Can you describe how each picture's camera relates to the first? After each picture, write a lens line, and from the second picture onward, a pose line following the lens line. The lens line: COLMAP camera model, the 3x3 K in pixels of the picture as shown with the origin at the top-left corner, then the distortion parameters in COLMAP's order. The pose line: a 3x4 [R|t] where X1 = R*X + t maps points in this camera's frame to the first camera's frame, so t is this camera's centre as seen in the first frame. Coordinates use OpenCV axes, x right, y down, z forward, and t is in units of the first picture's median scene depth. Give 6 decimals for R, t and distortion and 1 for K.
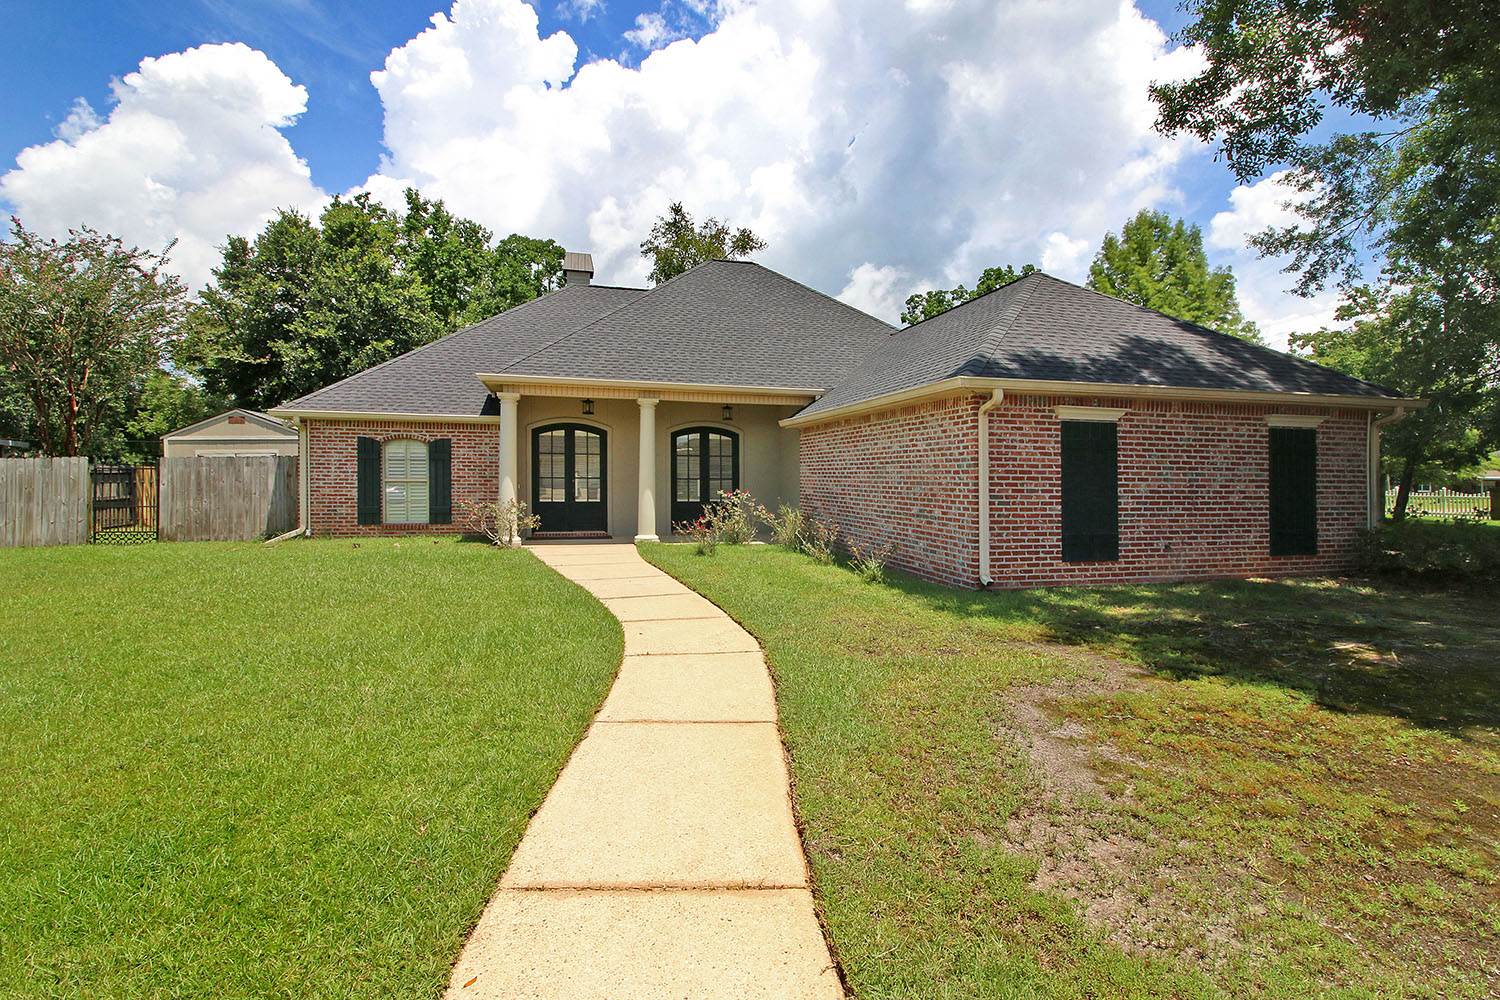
lens RADIAL K [[718.7, 0, 748.0], [0, 718.7, 493.4], [0, 0, 1]] dist [-0.000611, -0.012866]
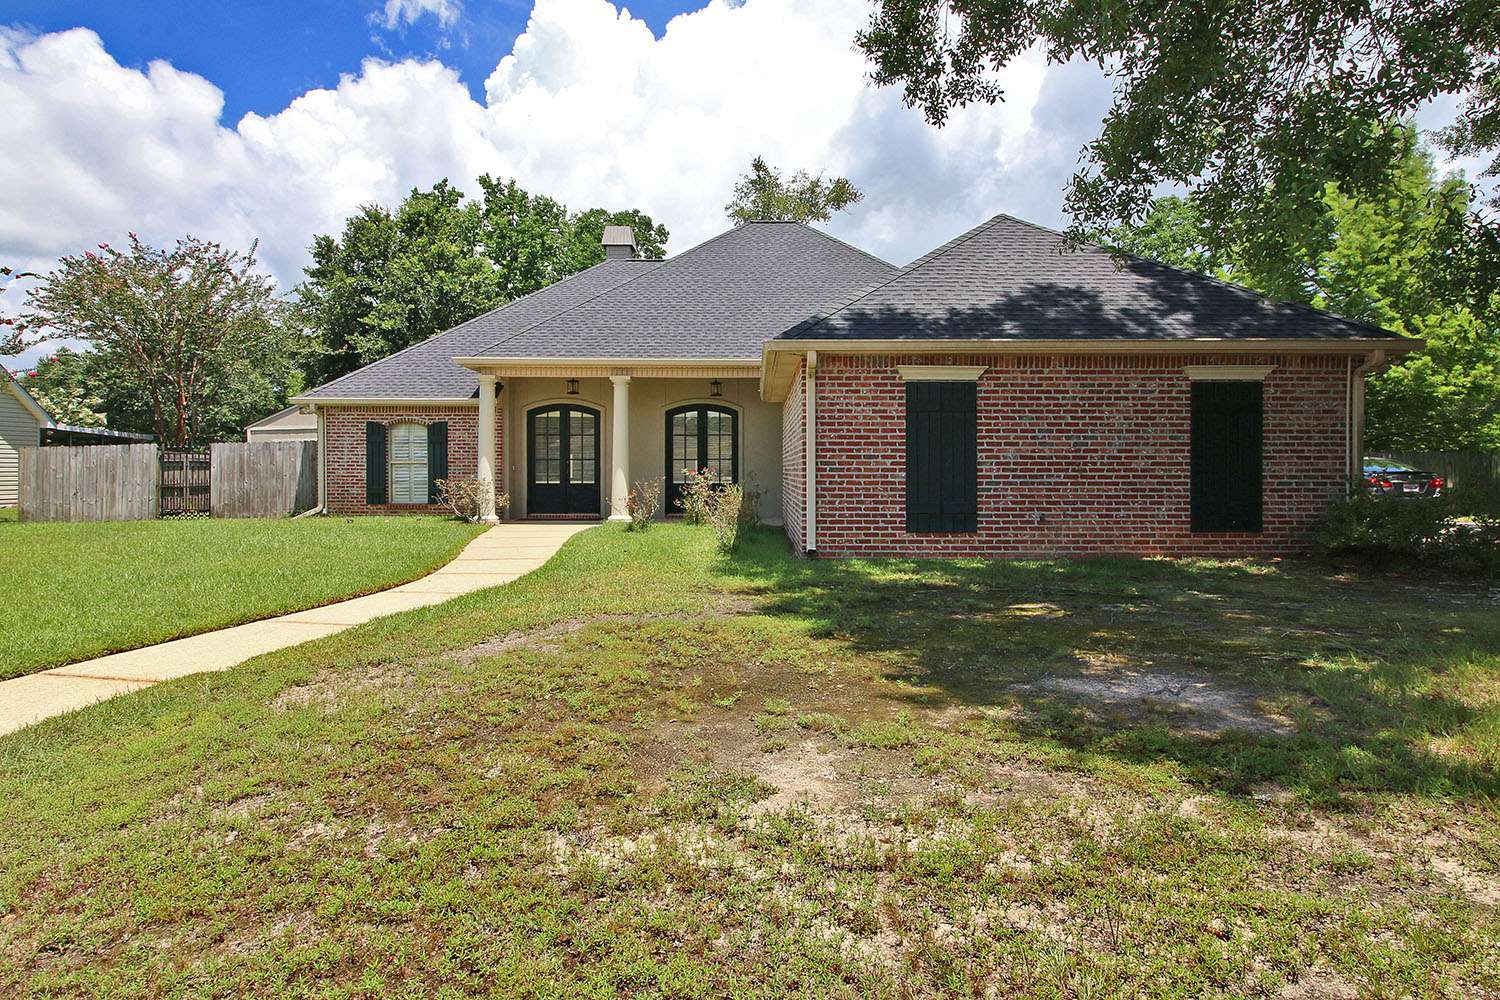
lens RADIAL K [[862.5, 0, 750.0], [0, 862.5, 500.0], [0, 0, 1]] dist [0.005904, -0.018768]
pose [[0.965502, 0.001090, -0.260395, 0.361933], [0.001024, 0.999968, 0.007980, 0.029759], [0.260395, -0.007971, 0.965469, -0.095134]]
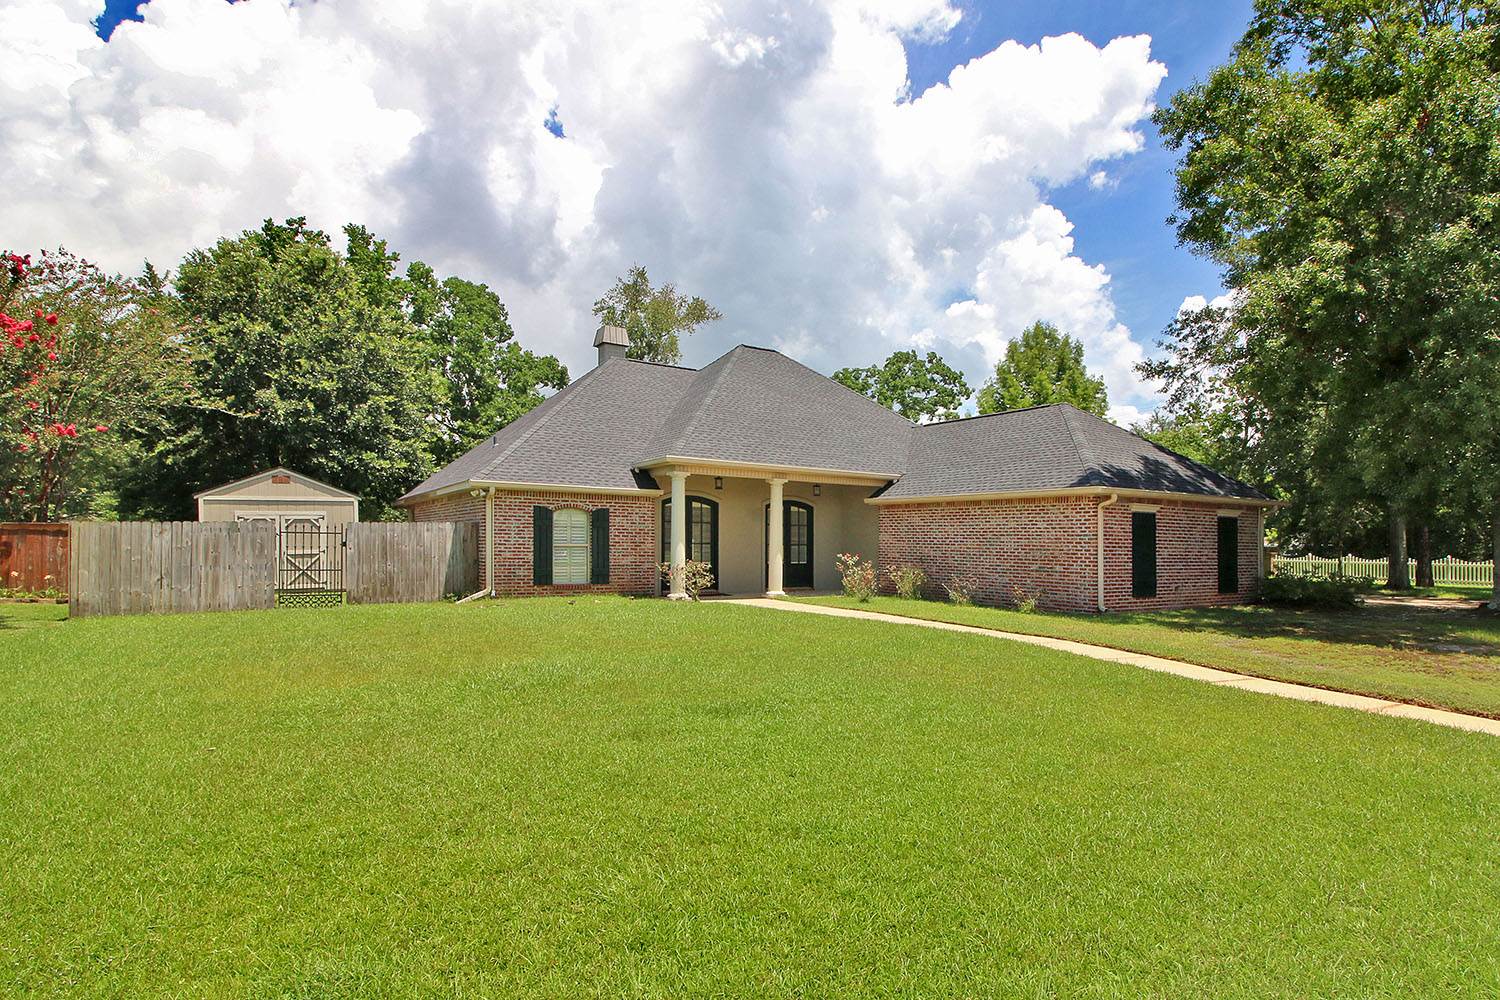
lens RADIAL K [[852.1, 0, 788.7], [0, 852.1, 555.5], [0, 0, 1]] dist [-0.003612, -0.000550]
pose [[0.937491, -0.000524, 0.348009, -0.672727], [0.001692, 0.999994, -0.003054, 0.002377], [-0.348006, 0.003452, 0.937486, -0.384821]]
